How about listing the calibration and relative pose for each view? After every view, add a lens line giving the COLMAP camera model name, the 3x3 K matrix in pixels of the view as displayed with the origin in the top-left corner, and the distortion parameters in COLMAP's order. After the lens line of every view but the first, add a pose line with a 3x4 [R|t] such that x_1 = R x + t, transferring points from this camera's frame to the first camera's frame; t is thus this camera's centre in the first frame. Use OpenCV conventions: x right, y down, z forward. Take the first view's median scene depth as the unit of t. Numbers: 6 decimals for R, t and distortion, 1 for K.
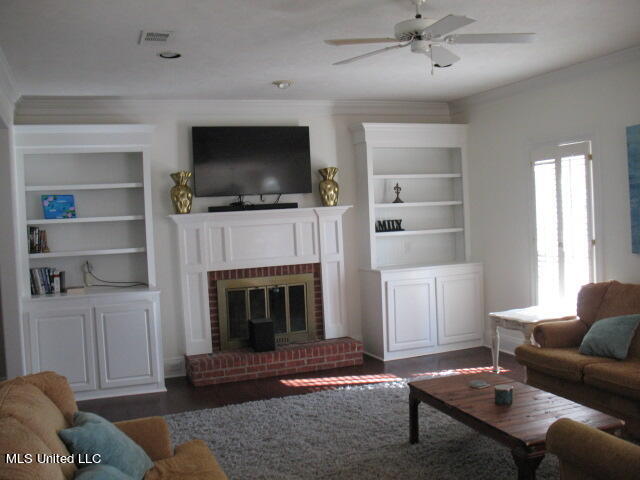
lens RADIAL K [[655.2, 0, 320.0], [0, 655.2, 240.0], [0, 0, 1]] dist [-0.207901, 0.244169]
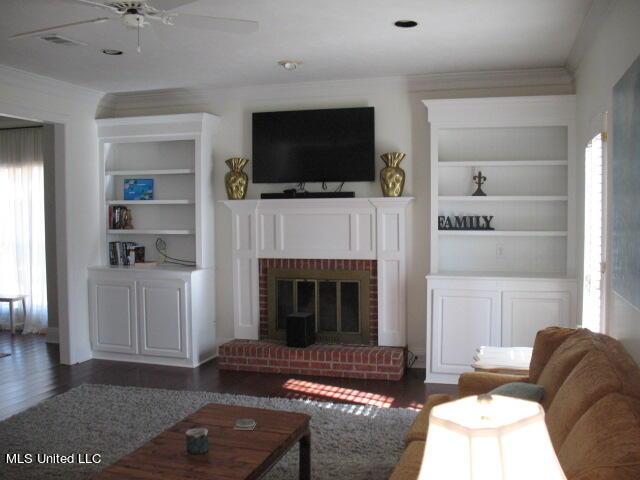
lens RADIAL K [[655.2, 0, 320.0], [0, 655.2, 240.0], [0, 0, 1]] dist [-0.207901, 0.244169]
pose [[0.799456, 0.072583, -0.596324, 0.494233], [-0.055017, 0.997348, 0.047637, -0.032174], [0.598201, -0.005276, 0.801329, 0.253381]]
